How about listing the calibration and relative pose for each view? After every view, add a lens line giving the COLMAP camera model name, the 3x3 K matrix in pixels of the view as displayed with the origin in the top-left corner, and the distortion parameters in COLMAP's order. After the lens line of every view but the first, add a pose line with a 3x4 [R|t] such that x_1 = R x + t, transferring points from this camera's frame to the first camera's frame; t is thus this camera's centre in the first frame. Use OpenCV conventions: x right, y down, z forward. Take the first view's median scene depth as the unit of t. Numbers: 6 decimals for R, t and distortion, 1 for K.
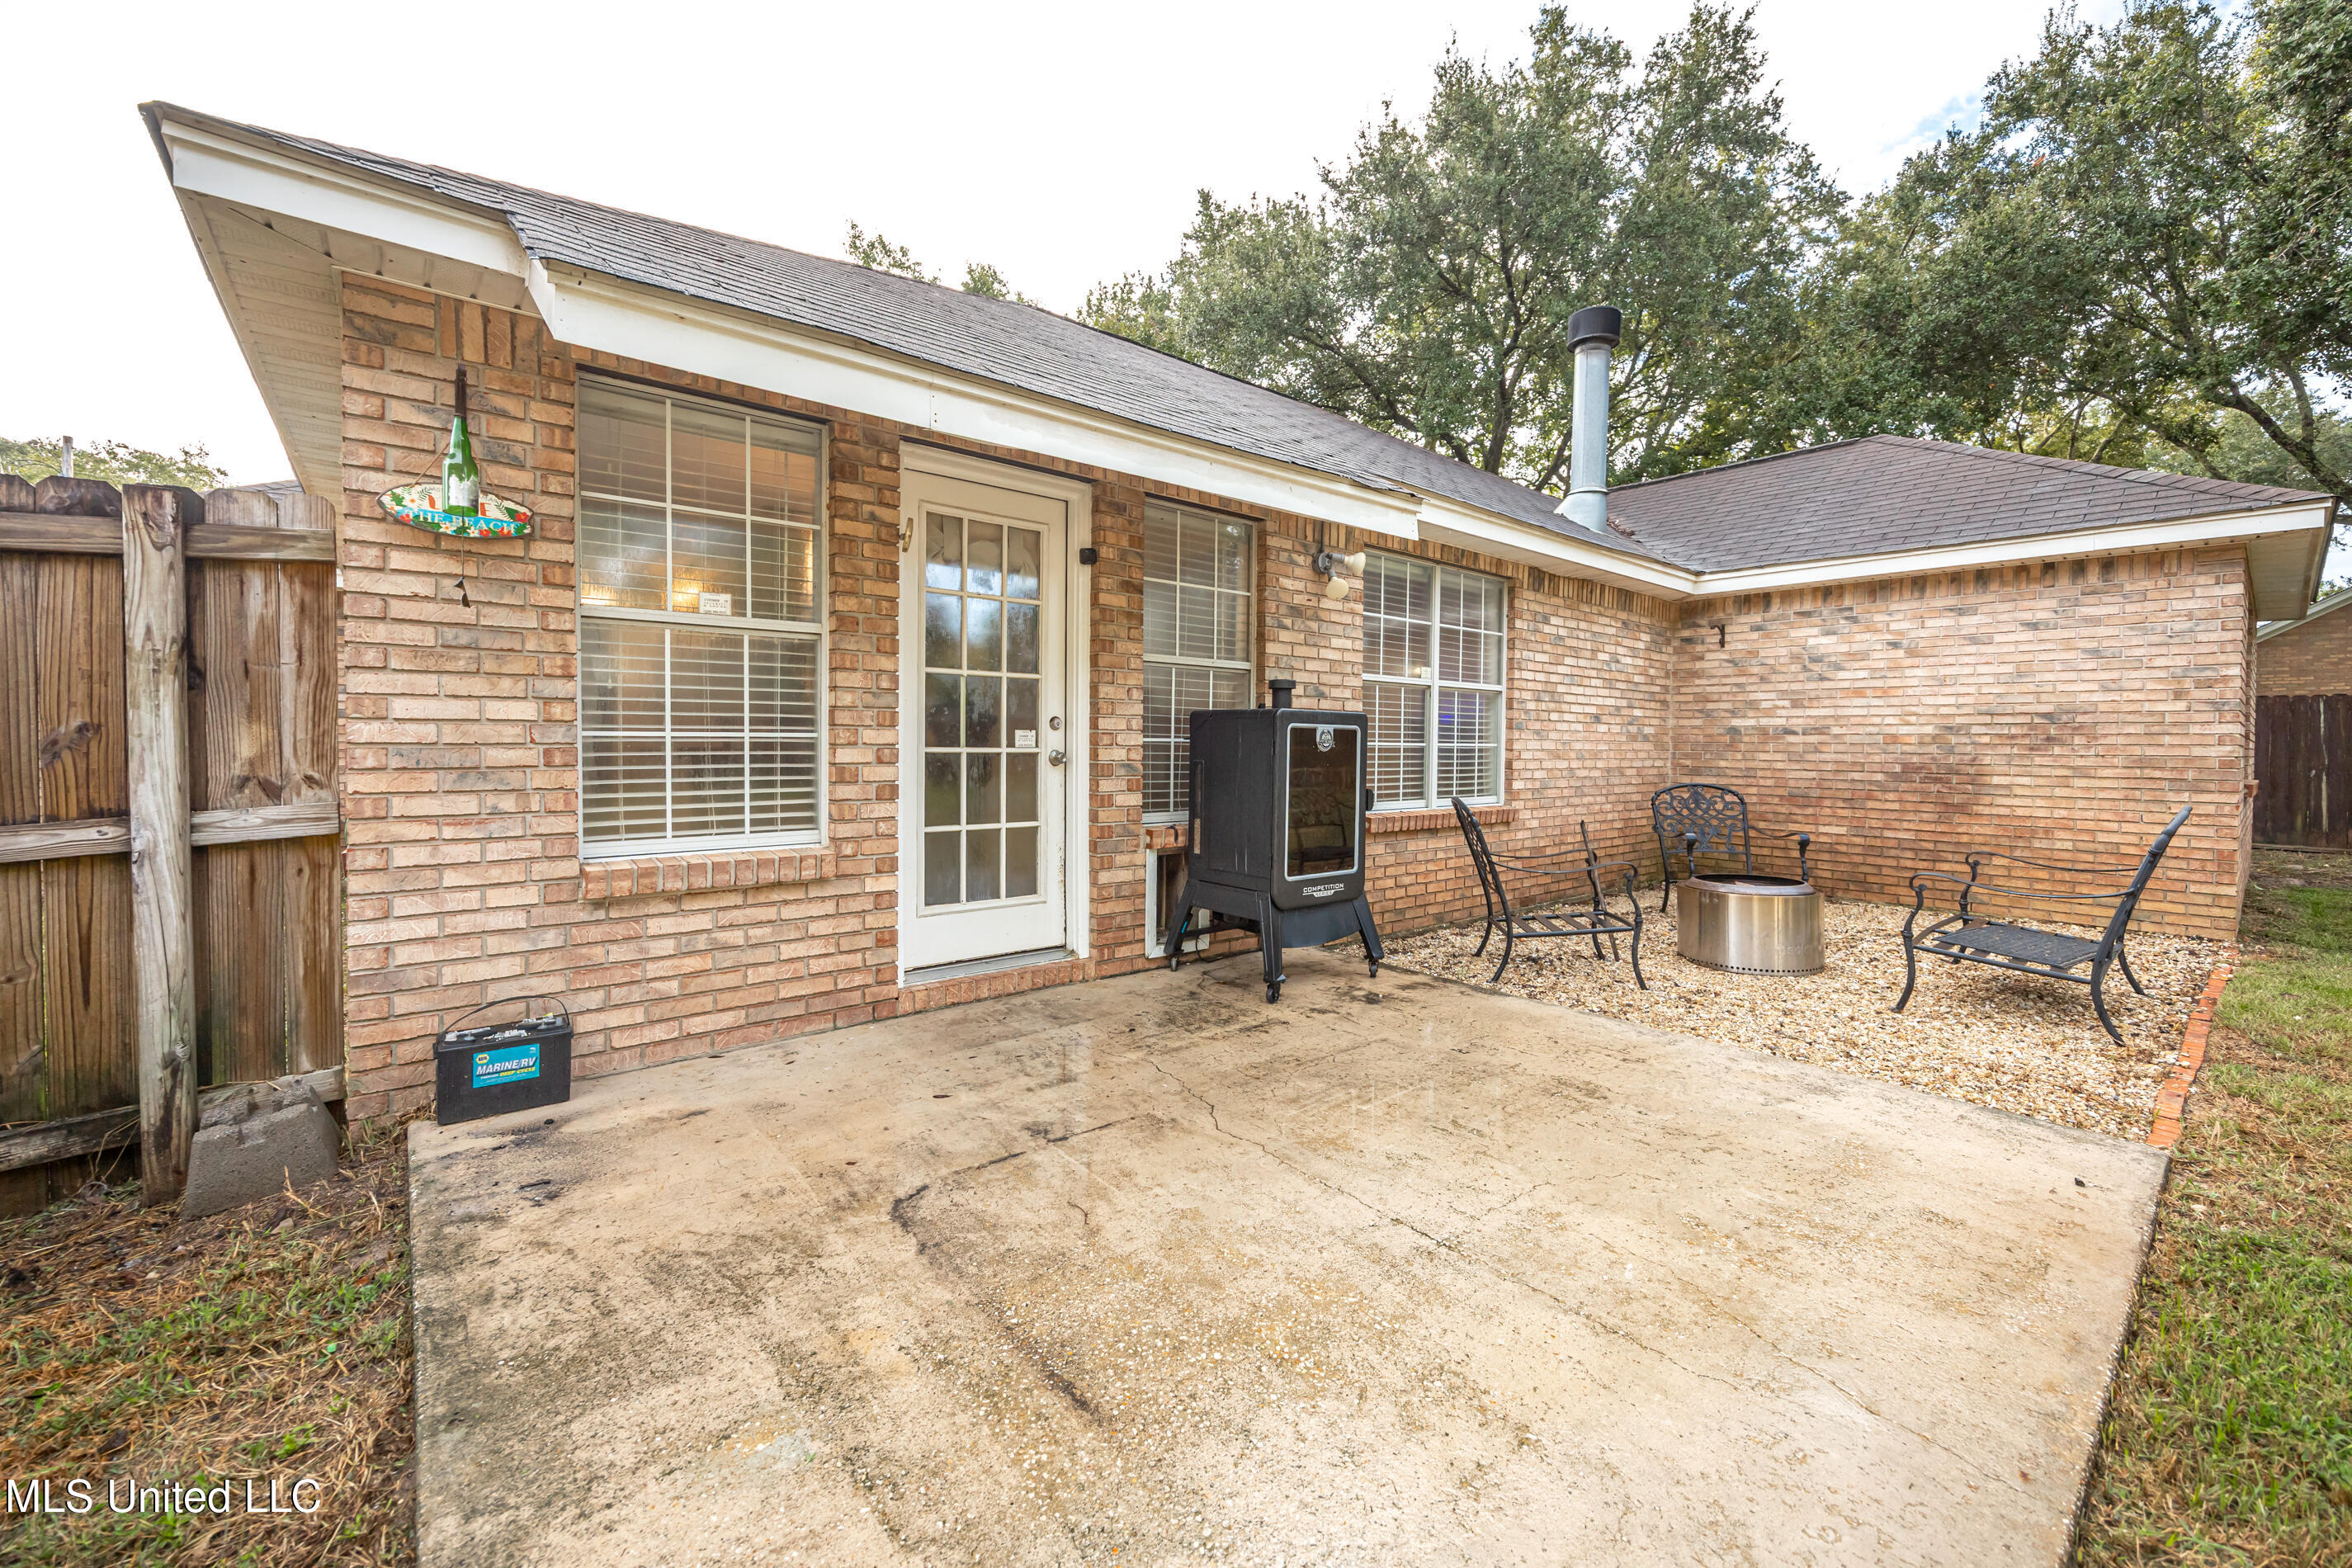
lens RADIAL K [[926.7, 0, 1186.6], [0, 926.7, 753.0], [0, 0, 1]] dist [0.000327, -0.000883]
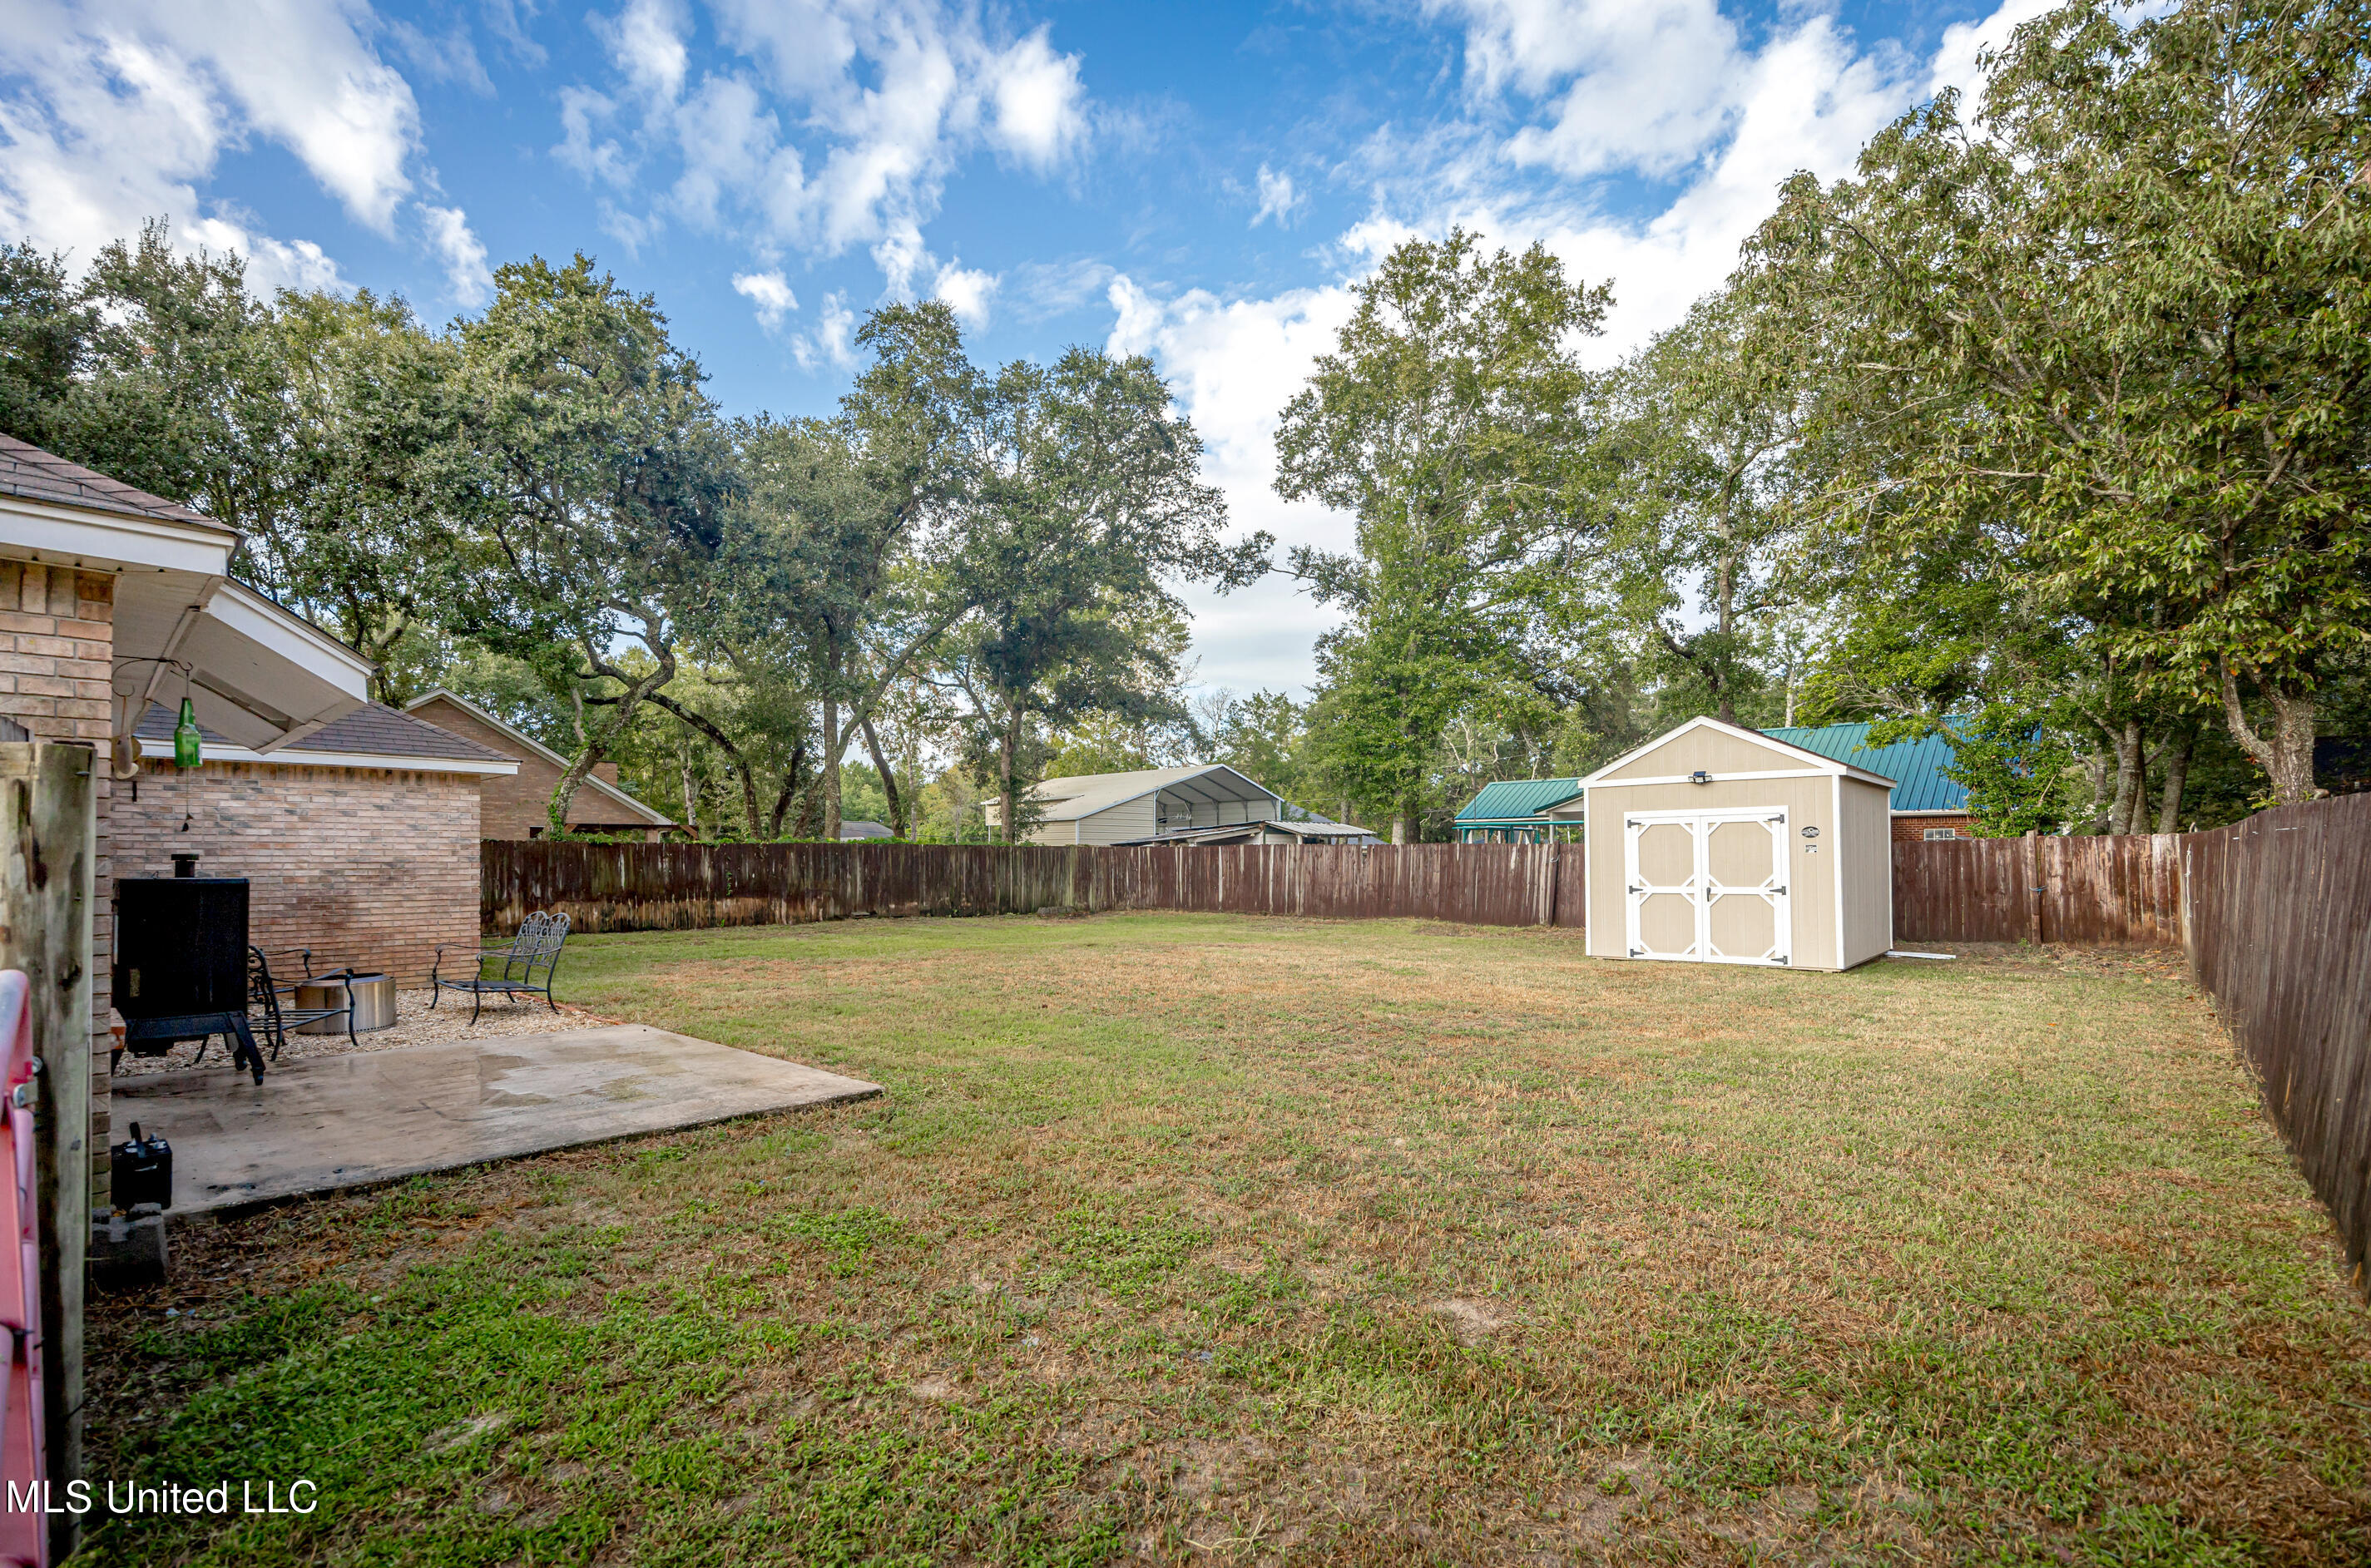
lens RADIAL K [[1045.2, 0, 1130.8], [0, 1045.2, 857.0], [0, 0, 1]] dist [-0.008030, -0.000021]
pose [[-0.097343, -0.004731, 0.995240, -1.786938], [0.014165, 0.999881, 0.006138, -0.079757], [-0.995150, 0.014695, -0.097264, -0.205659]]
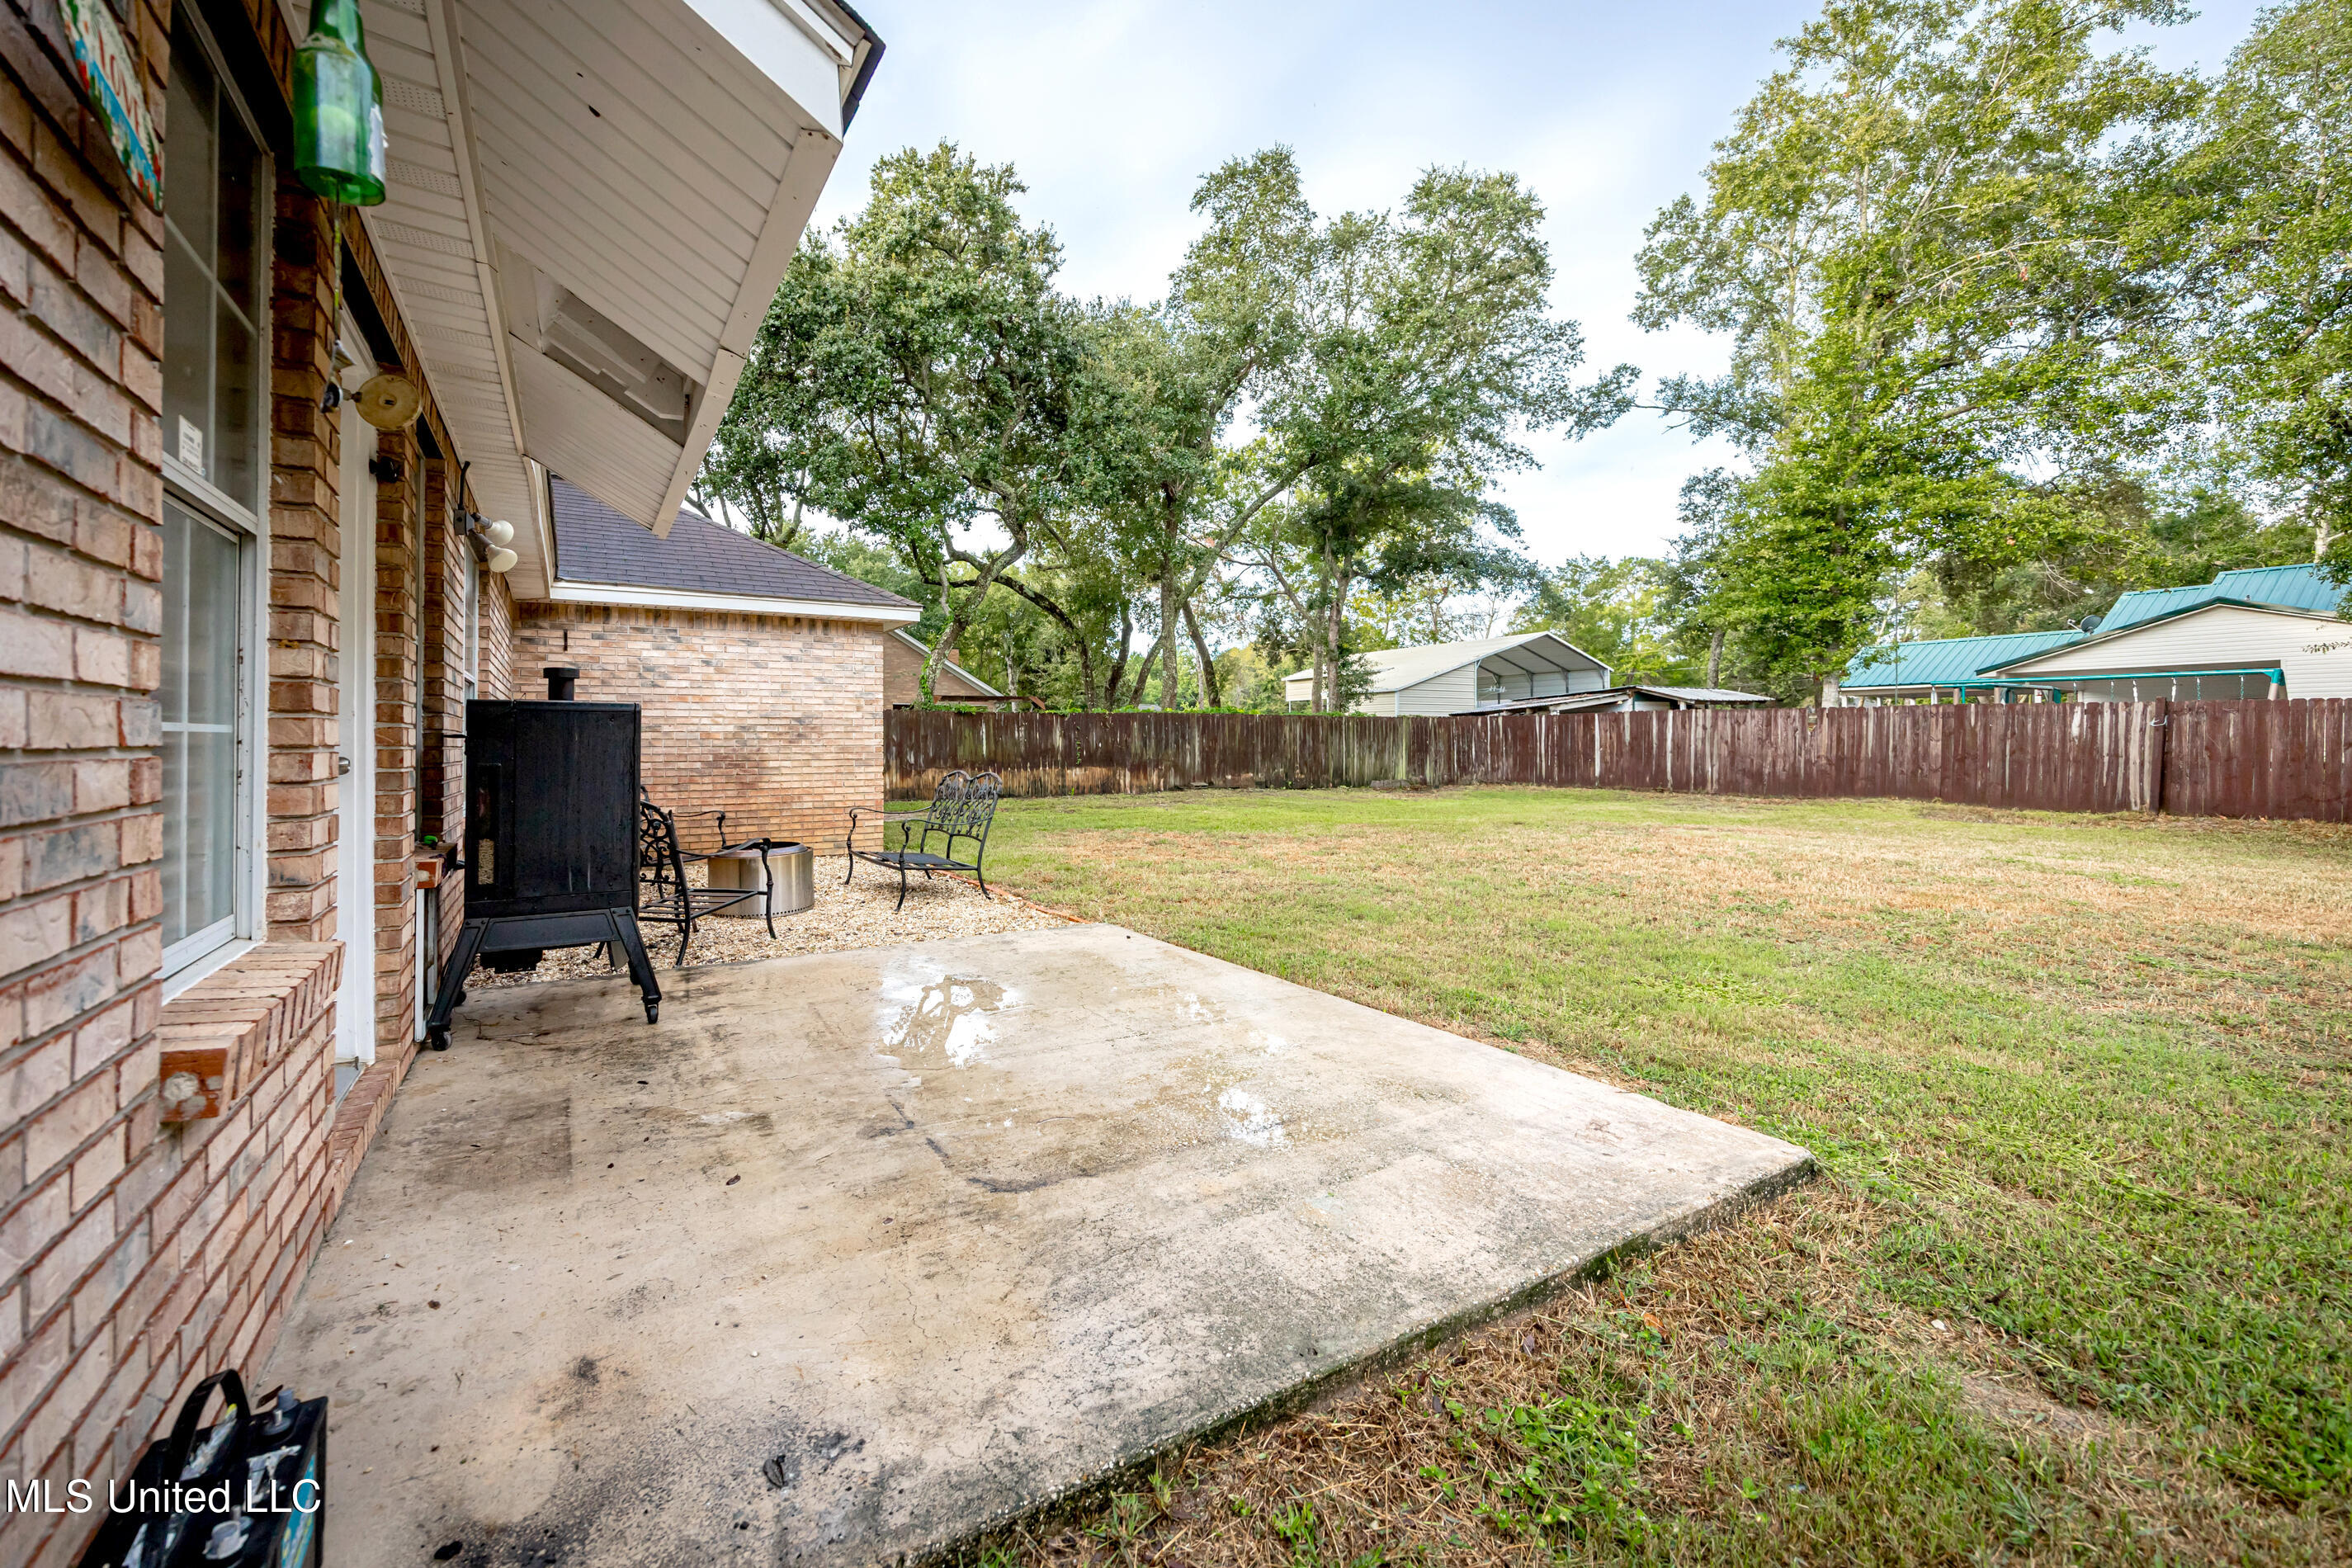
lens RADIAL K [[926.7, 0, 1092.6], [0, 926.7, 744.9], [0, 0, 1]] dist [0.000327, -0.000883]
pose [[0.194919, -0.012132, 0.980744, -0.791551], [0.016662, 0.999820, 0.009056, -0.008670], [-0.980678, 0.014576, 0.195086, 0.423695]]
